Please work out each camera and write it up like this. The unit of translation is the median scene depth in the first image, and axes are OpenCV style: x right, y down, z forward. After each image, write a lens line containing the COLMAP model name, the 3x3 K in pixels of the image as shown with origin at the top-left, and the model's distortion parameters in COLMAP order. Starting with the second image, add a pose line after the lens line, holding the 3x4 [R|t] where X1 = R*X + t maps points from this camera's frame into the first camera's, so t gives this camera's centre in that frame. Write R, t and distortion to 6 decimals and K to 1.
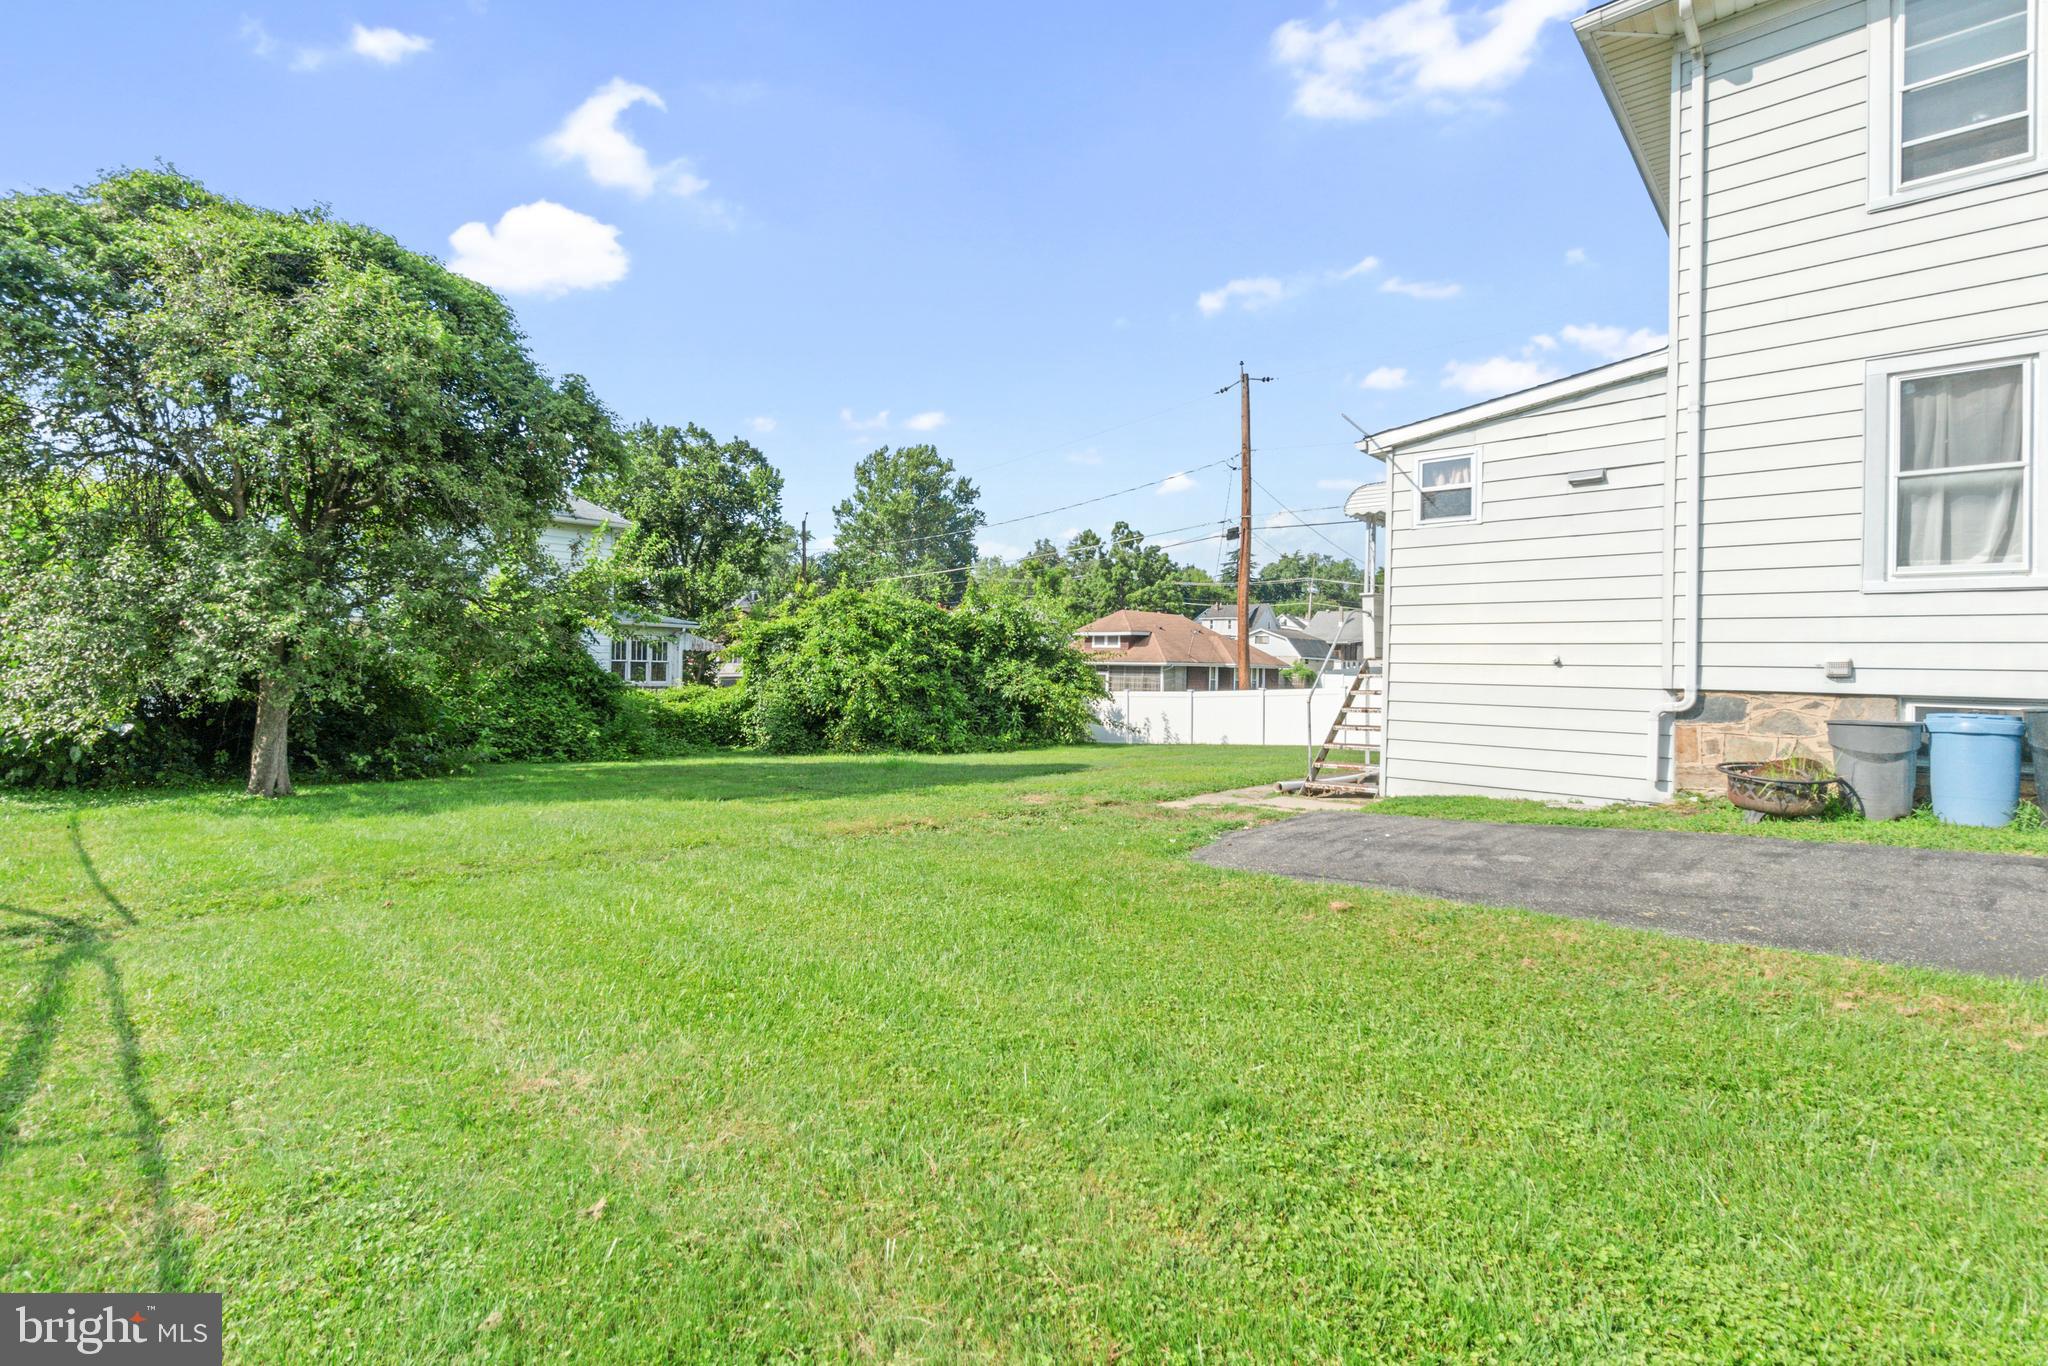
lens RADIAL K [[887.4, 0, 1009.4], [0, 887.4, 673.6], [0, 0, 1]] dist [-0.001782, 0.000044]
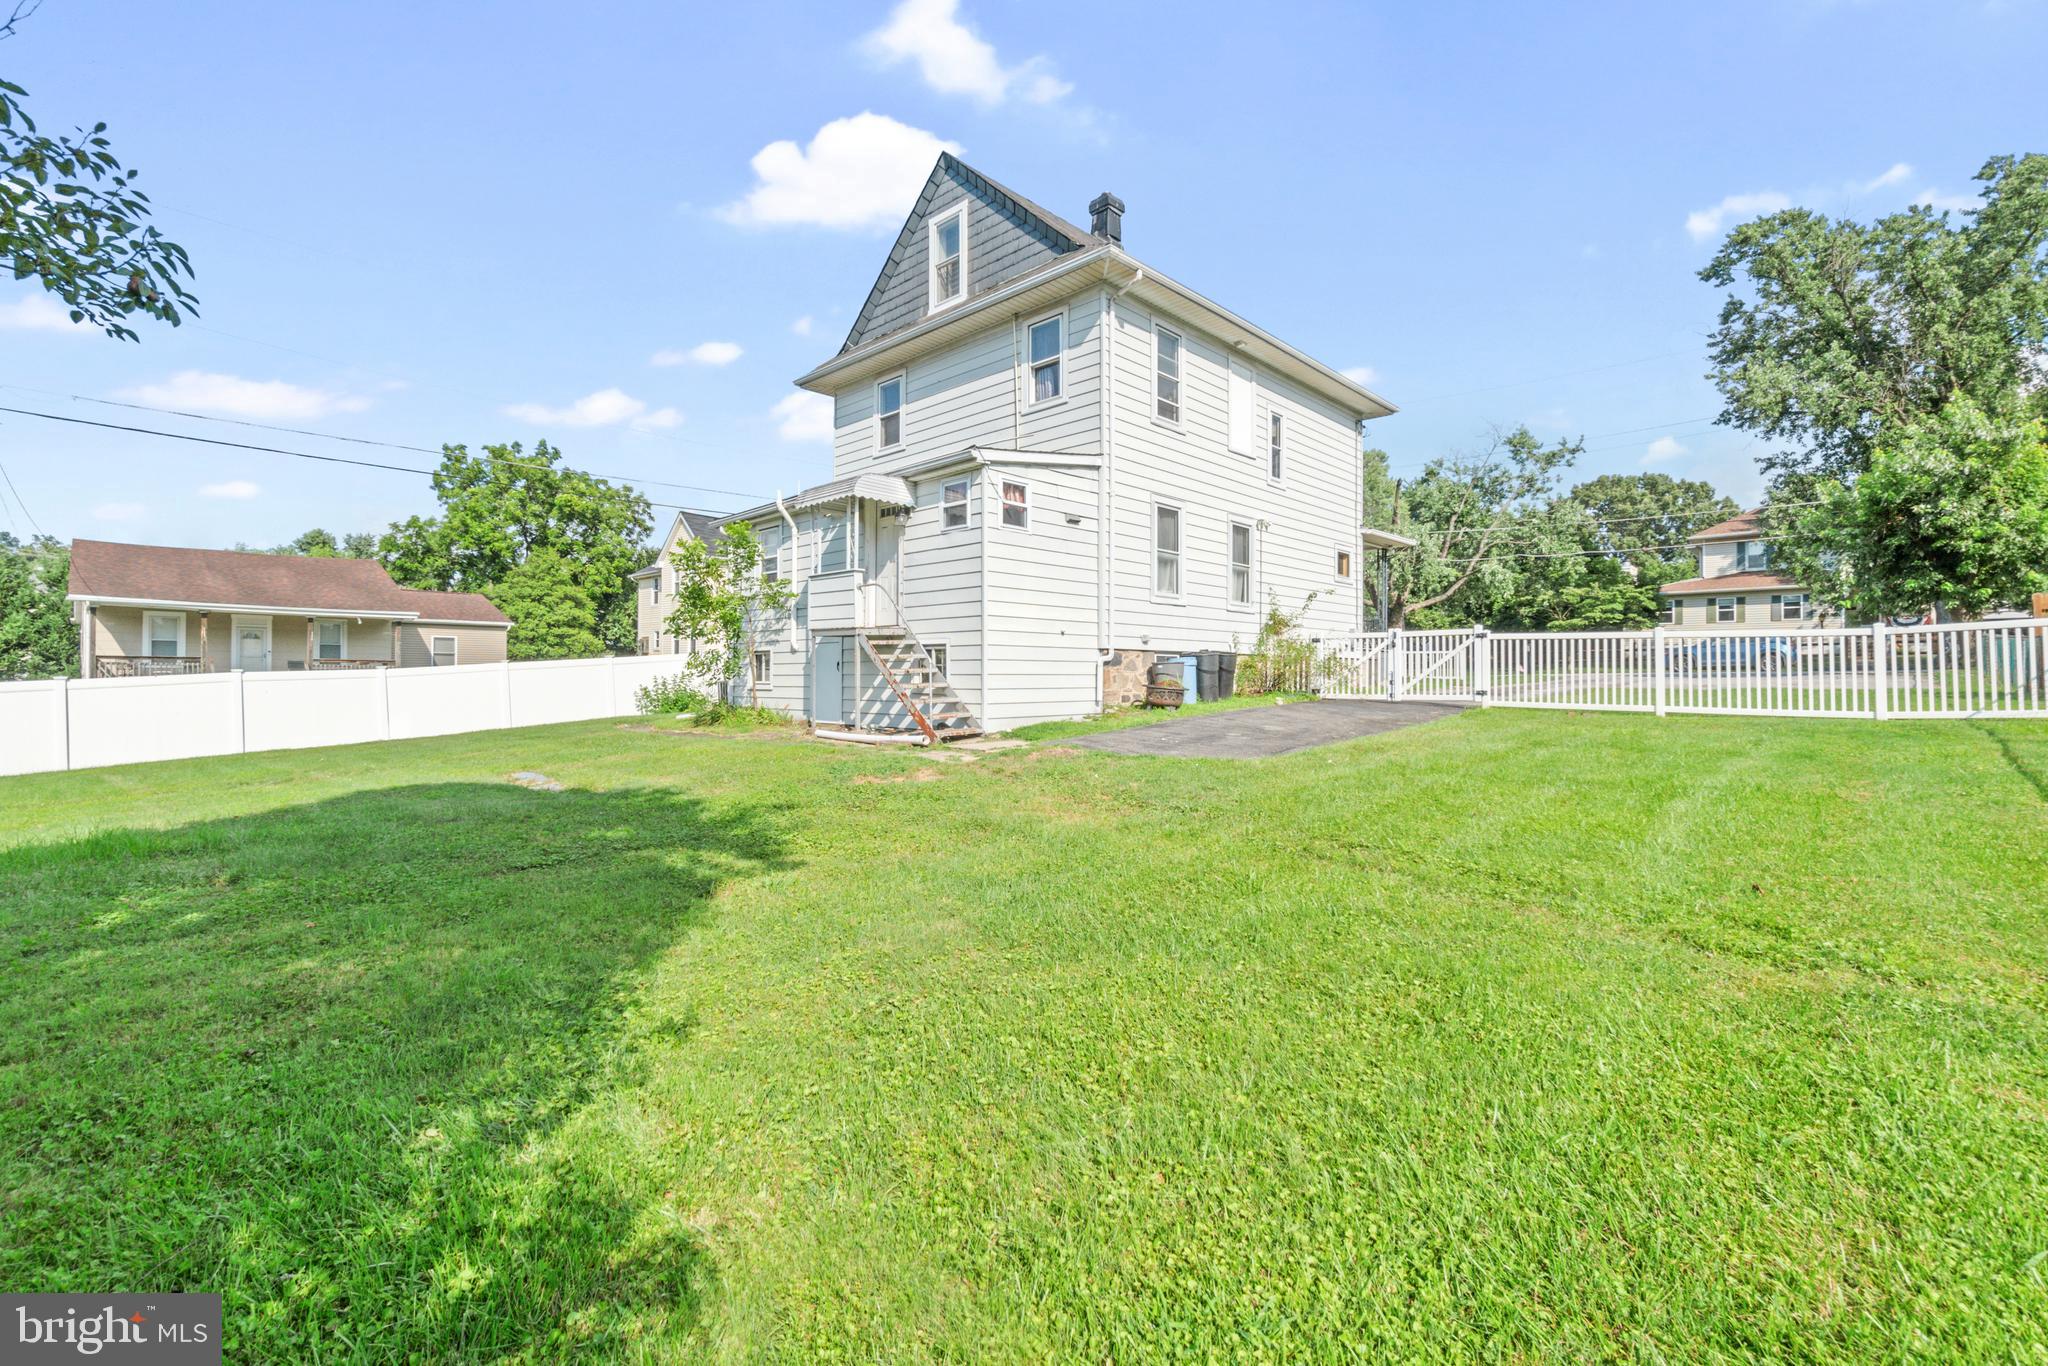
lens RADIAL K [[878.0, 0, 1006.2], [0, 878.0, 672.7], [0, 0, 1]] dist [-0.001847, -0.000330]
pose [[0.048295, -0.011336, 0.998769, -1.014259], [0.009253, 0.999898, 0.010901, 0.044738], [-0.998790, 0.008715, 0.048394, 1.103337]]
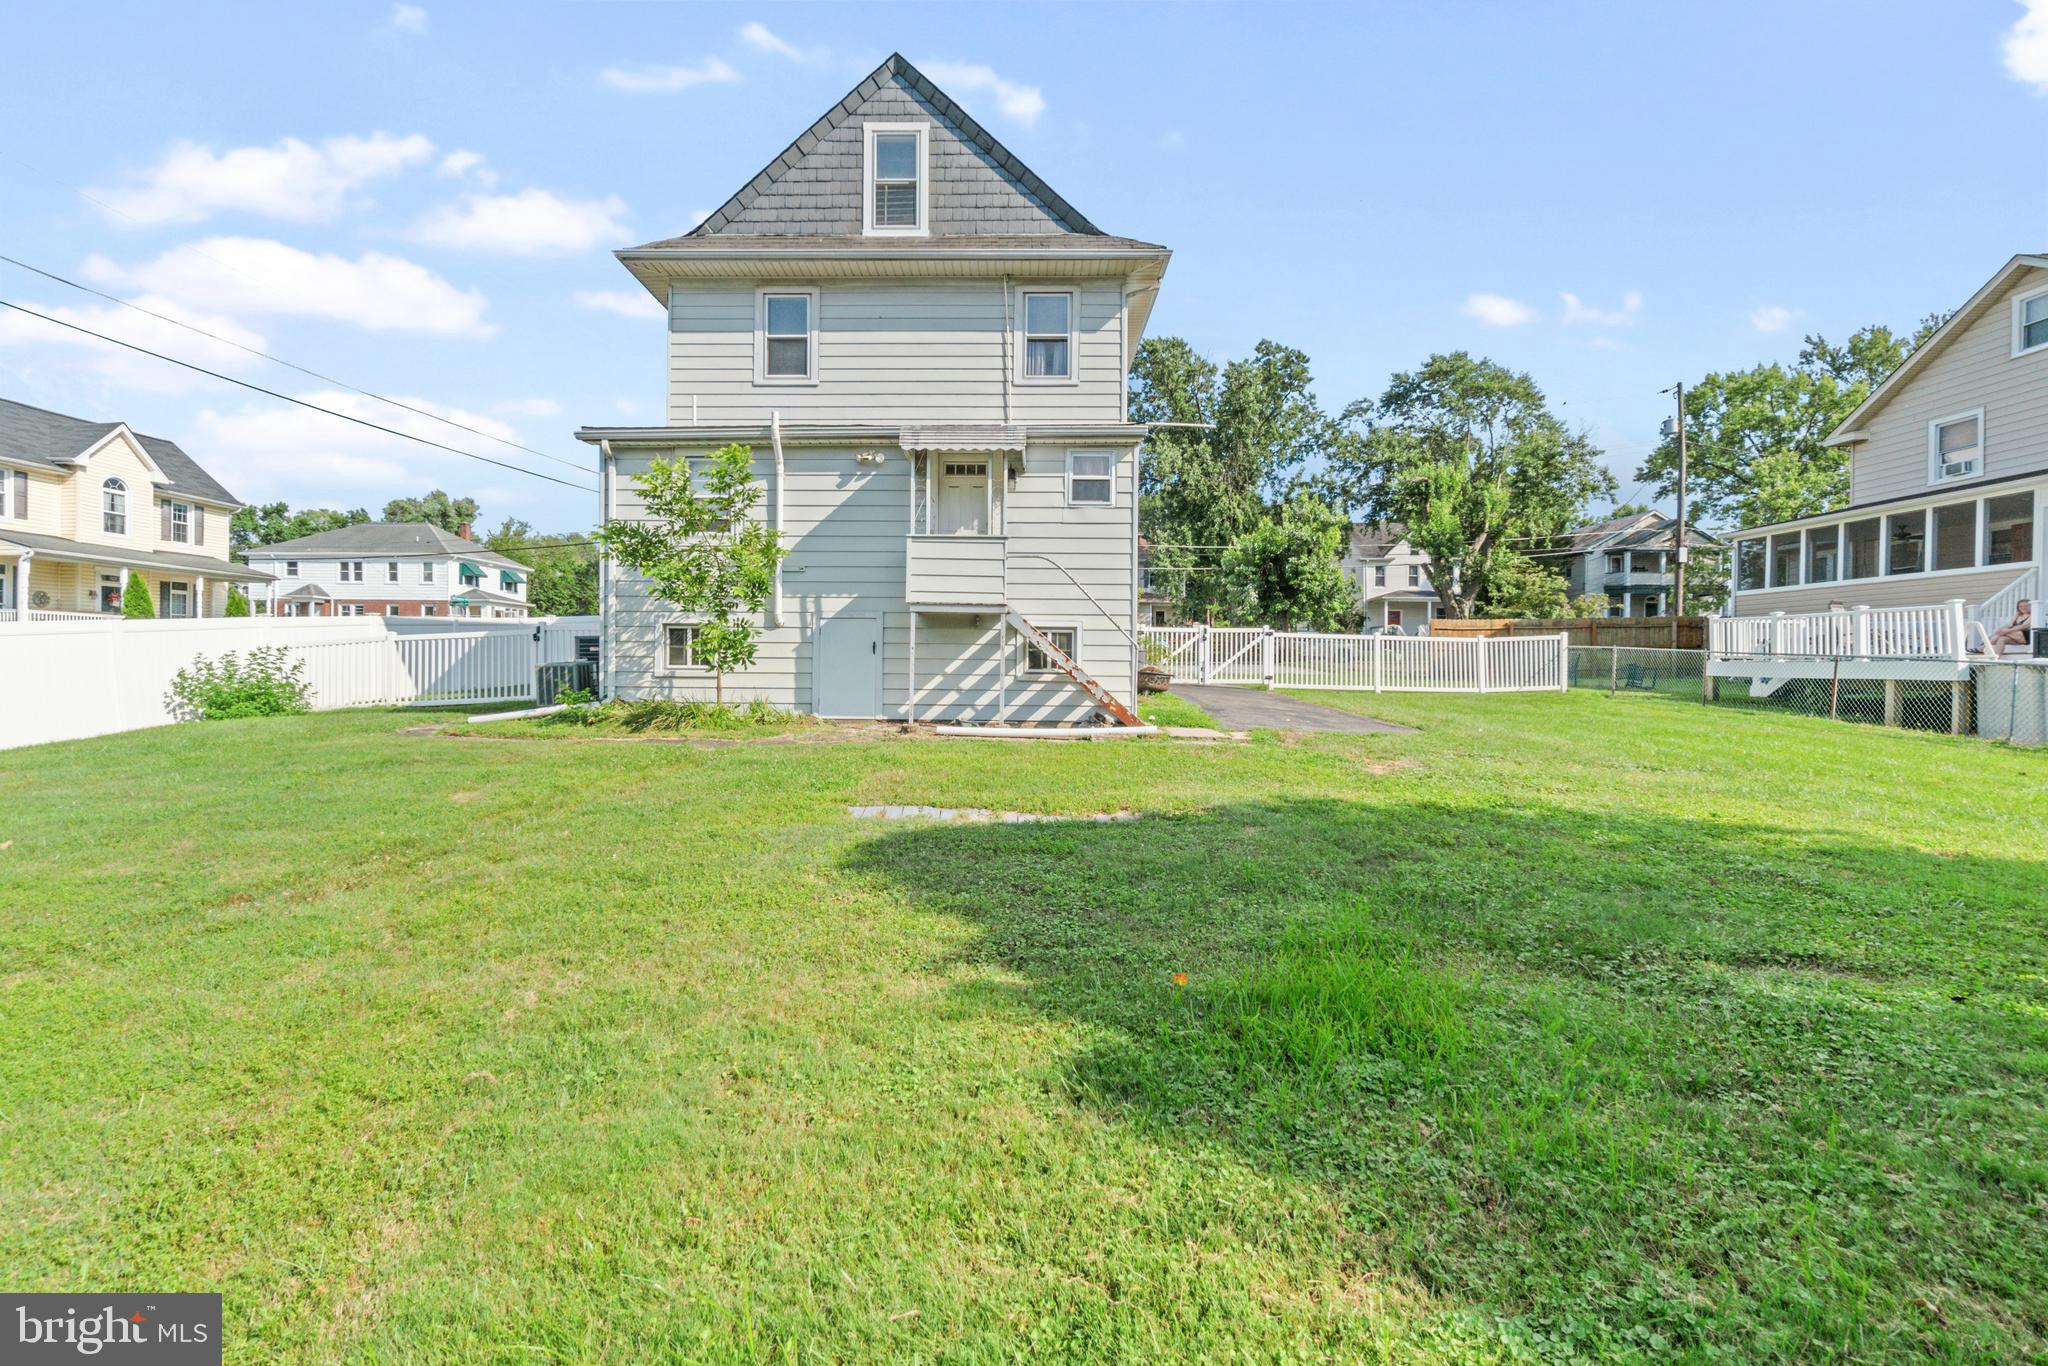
lens RADIAL K [[878.0, 0, 1006.2], [0, 878.0, 672.7], [0, 0, 1]] dist [-0.001847, -0.000330]
pose [[-0.643615, -0.028396, 0.764822, -0.484192], [-0.012470, 0.999568, 0.026618, 0.047658], [-0.765248, 0.007594, -0.643691, 2.329727]]
